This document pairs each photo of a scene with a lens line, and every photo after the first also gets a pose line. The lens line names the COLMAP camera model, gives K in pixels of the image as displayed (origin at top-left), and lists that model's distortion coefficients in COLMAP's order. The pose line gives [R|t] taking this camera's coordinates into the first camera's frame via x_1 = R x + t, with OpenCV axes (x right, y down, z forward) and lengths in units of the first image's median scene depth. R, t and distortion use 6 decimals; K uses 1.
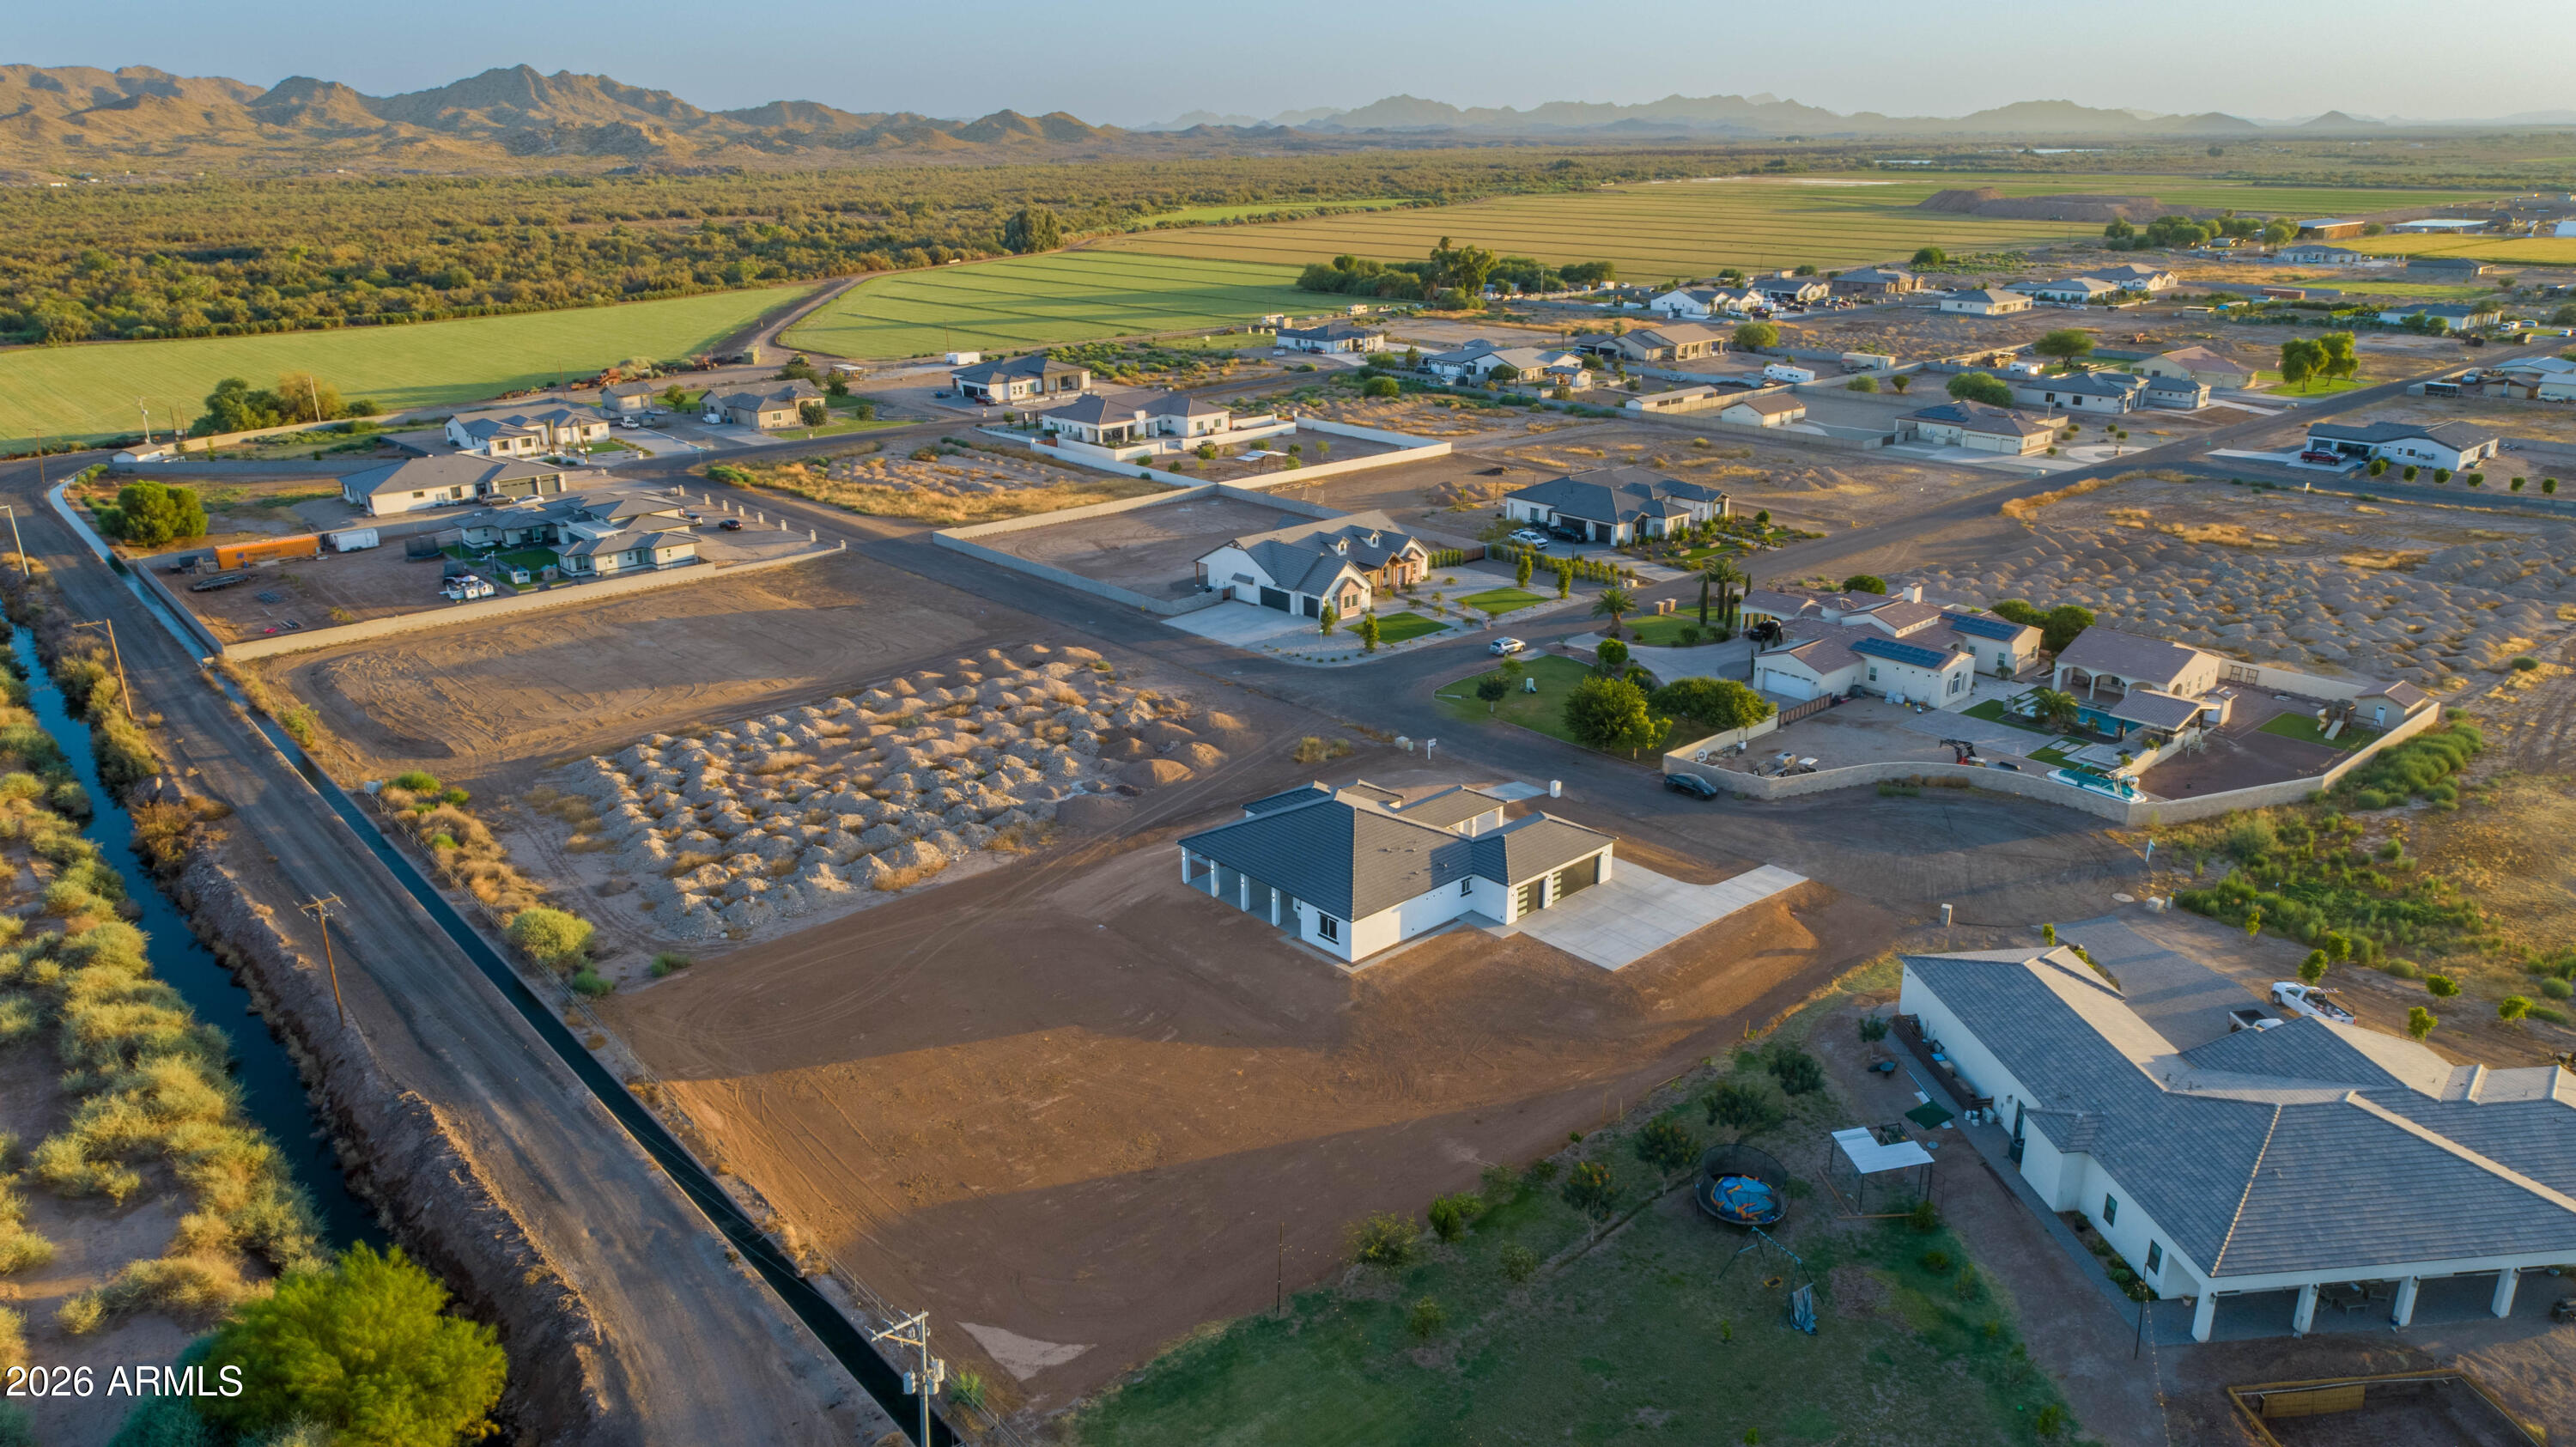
lens RADIAL K [[1749.5, 0, 1288.0], [0, 1749.5, 723.5], [0, 0, 1]] dist [-0.016047, 0.017229]
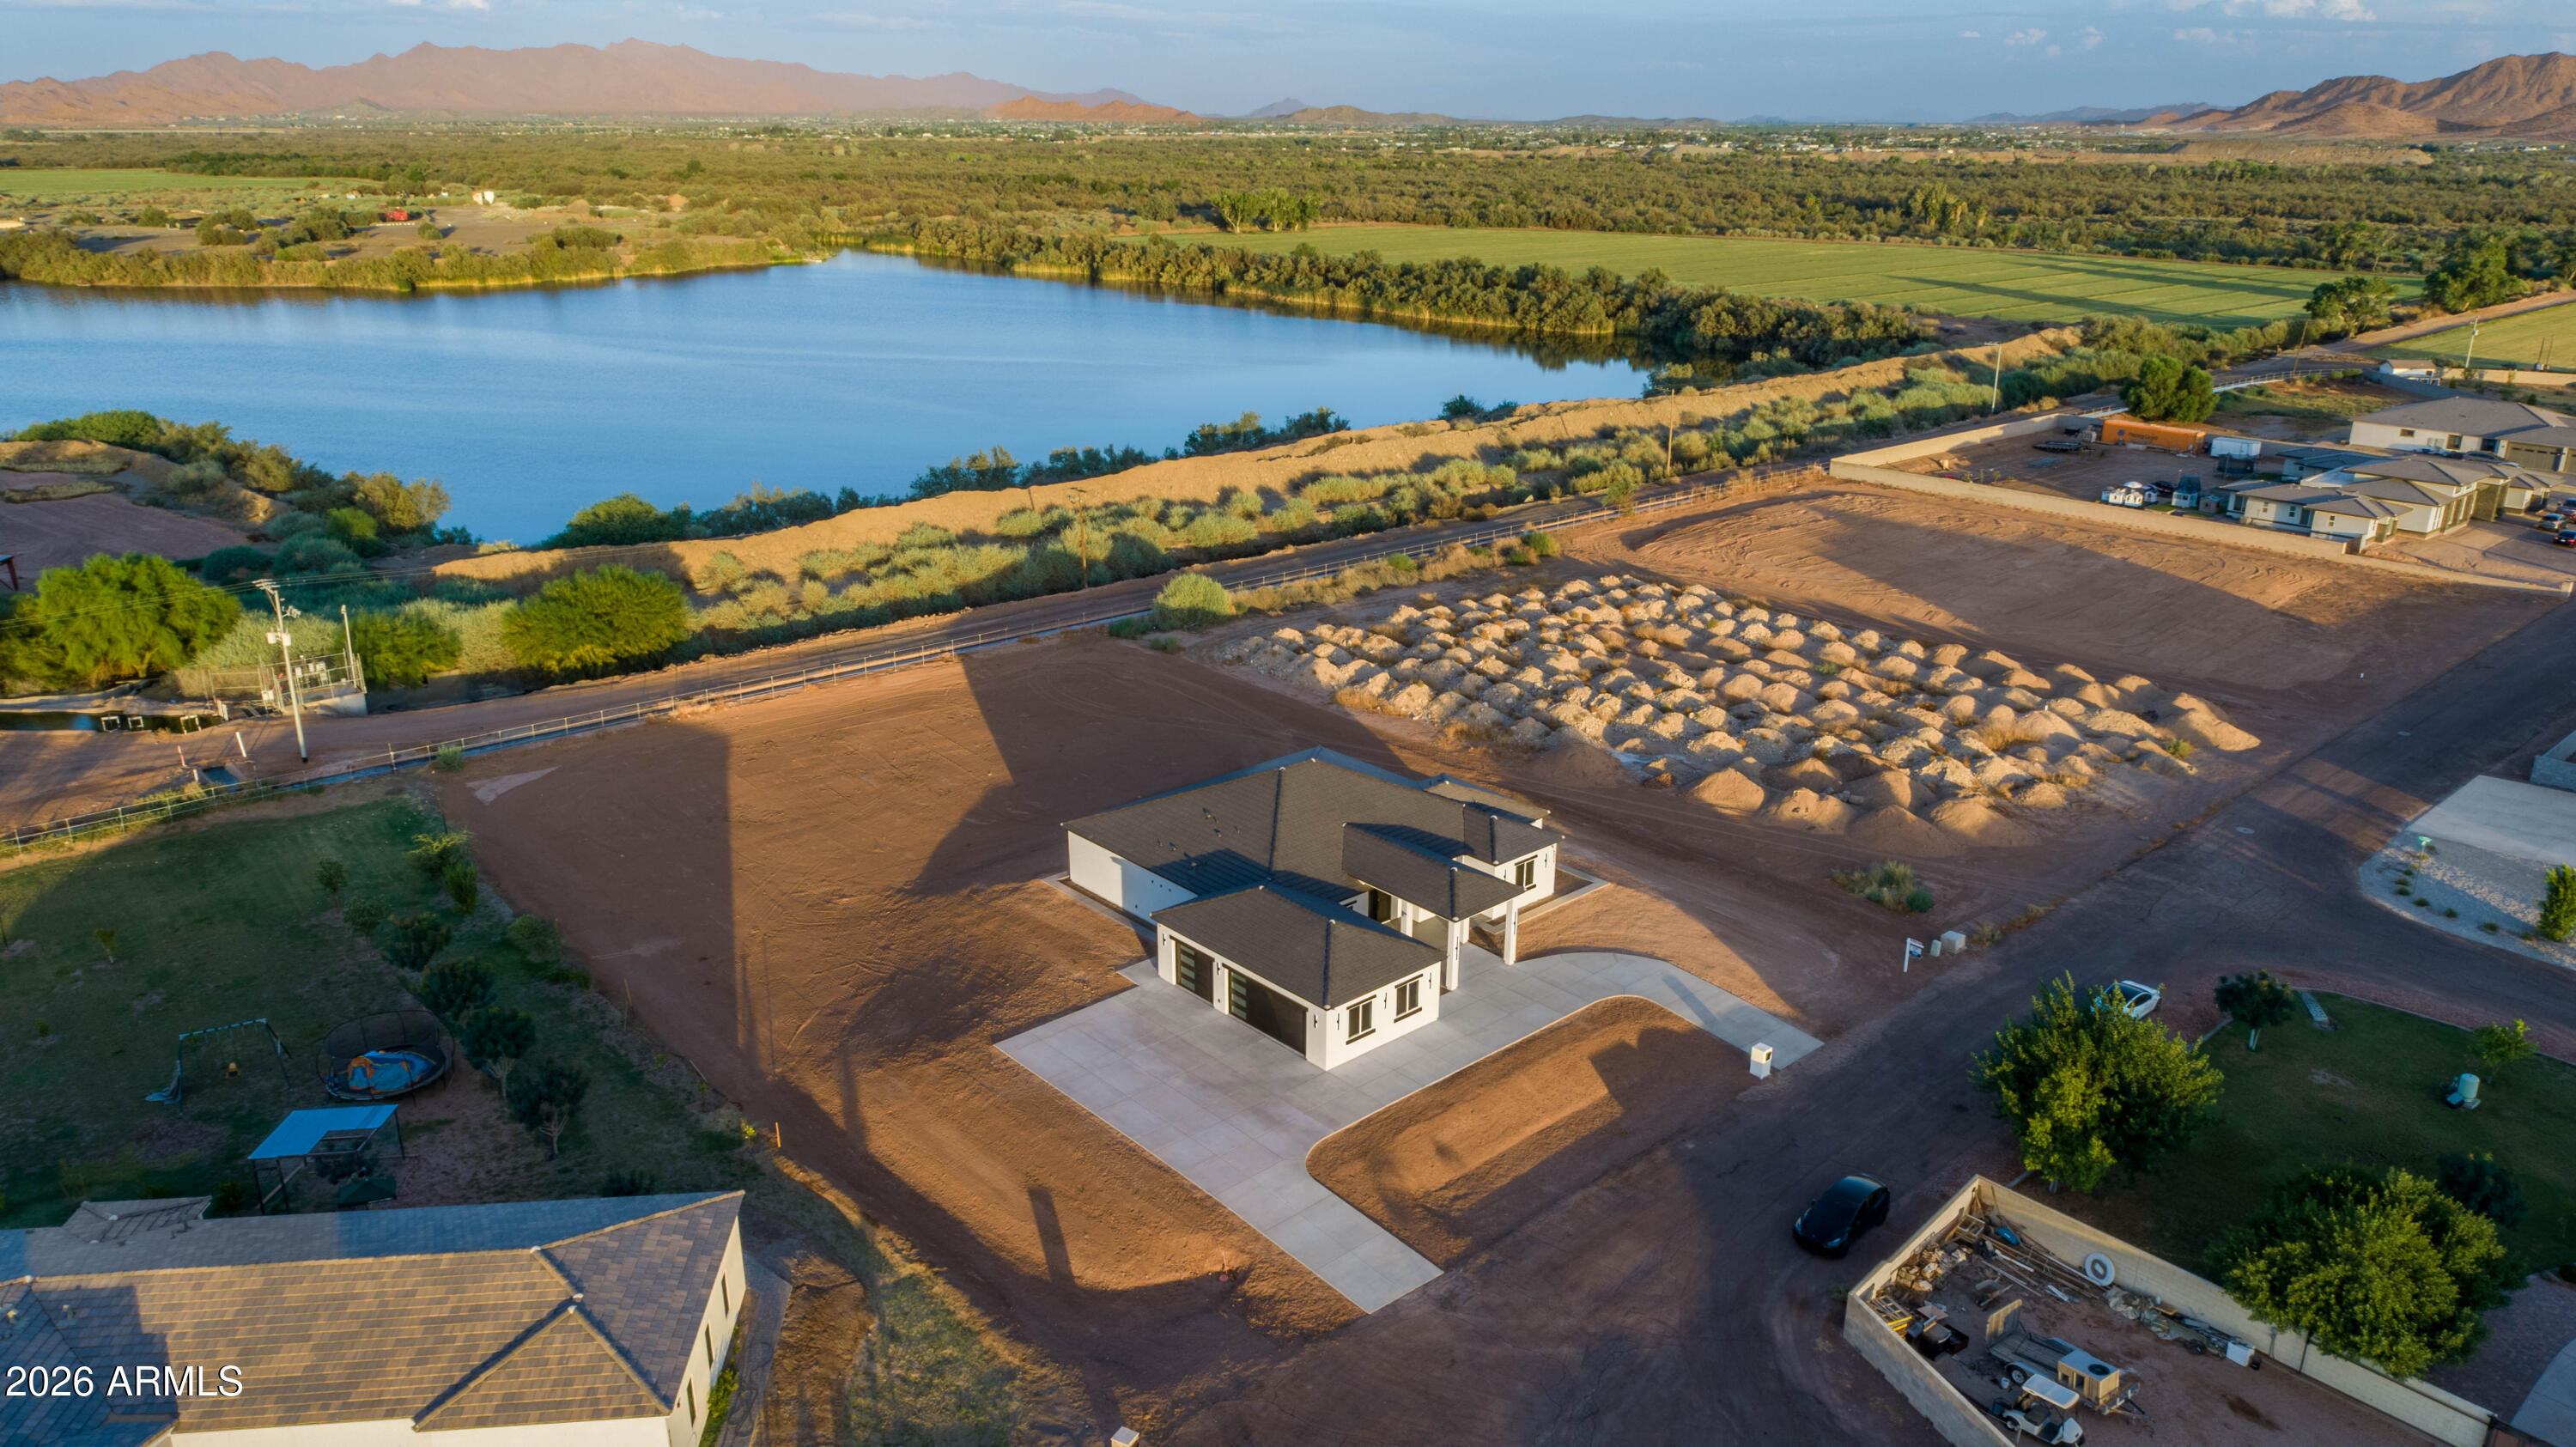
lens RADIAL K [[1749.5, 0, 1288.0], [0, 1749.5, 723.5], [0, 0, 1]] dist [-0.016047, 0.017229]
pose [[-0.002771, 0.333686, -0.942680, 0.466233], [-0.328923, 0.889925, 0.315979, -0.128743], [0.944353, 0.310945, 0.107292, 0.603742]]
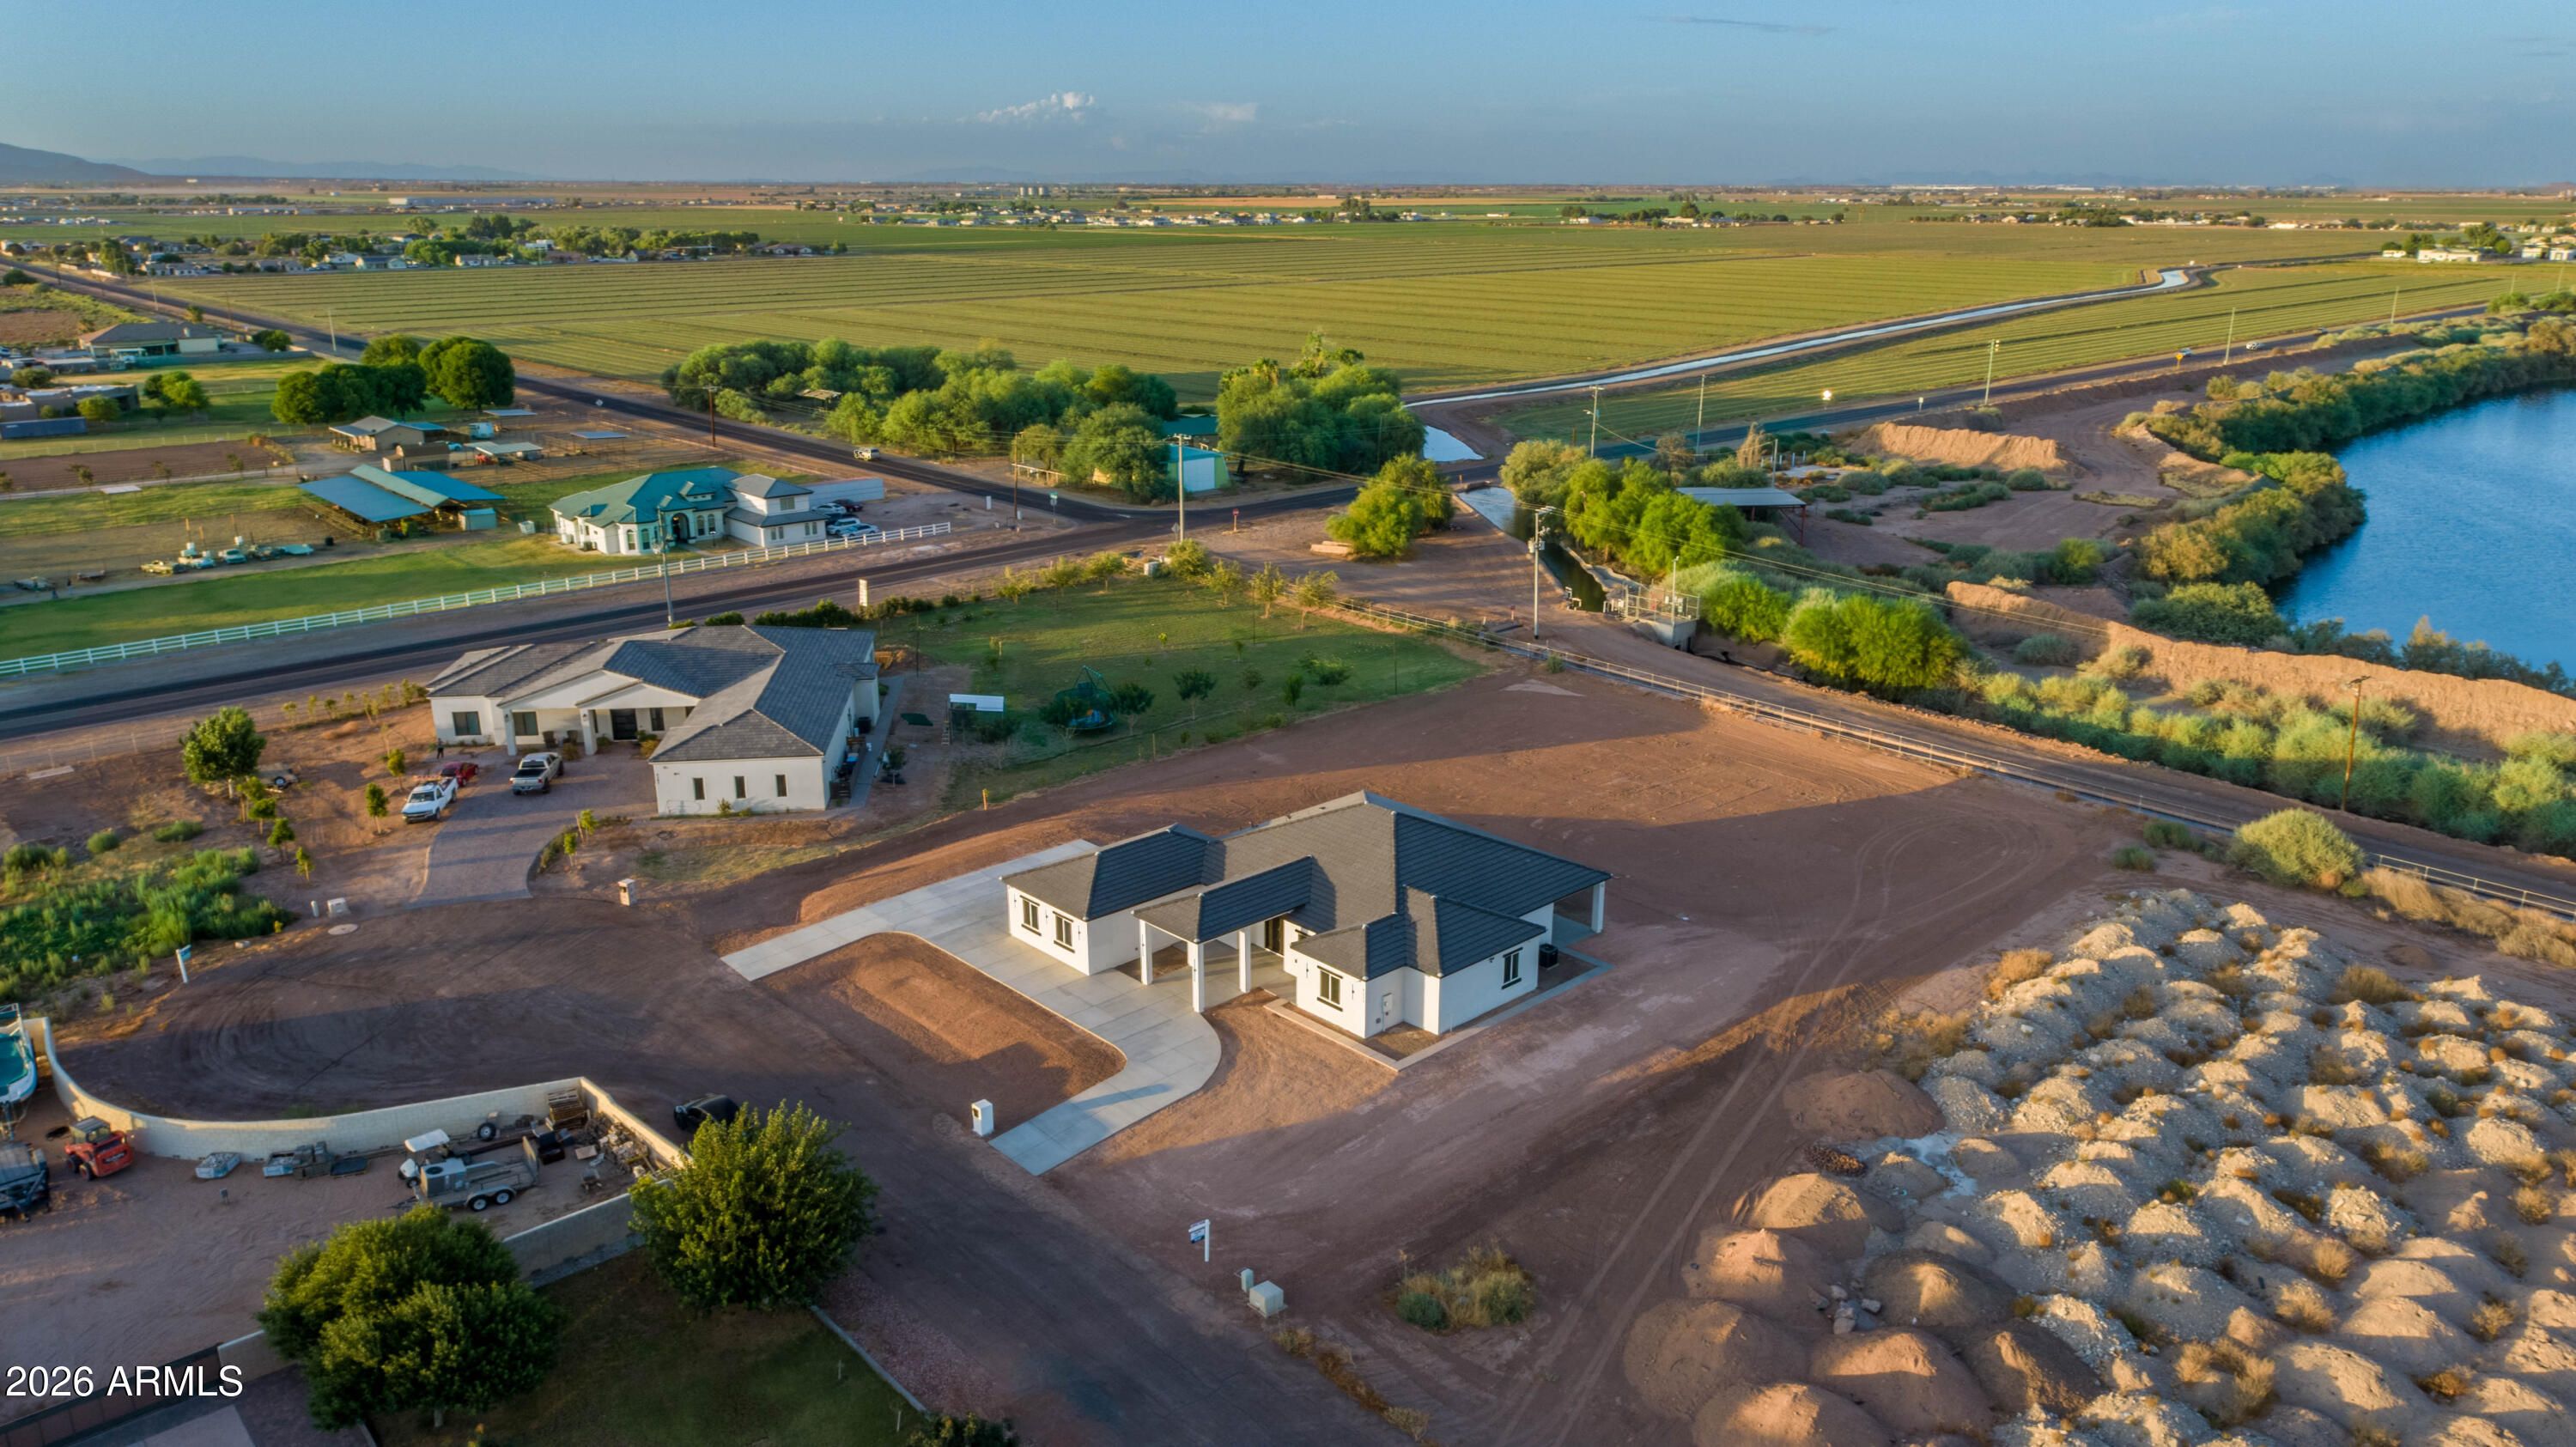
lens RADIAL K [[1749.5, 0, 1288.0], [0, 1749.5, 723.5], [0, 0, 1]] dist [-0.016047, 0.017229]
pose [[-0.999785, 0.014604, -0.014709, 0.053720], [0.003129, 0.807854, 0.589375, -0.275264], [0.020489, 0.589202, -0.807726, 1.039432]]
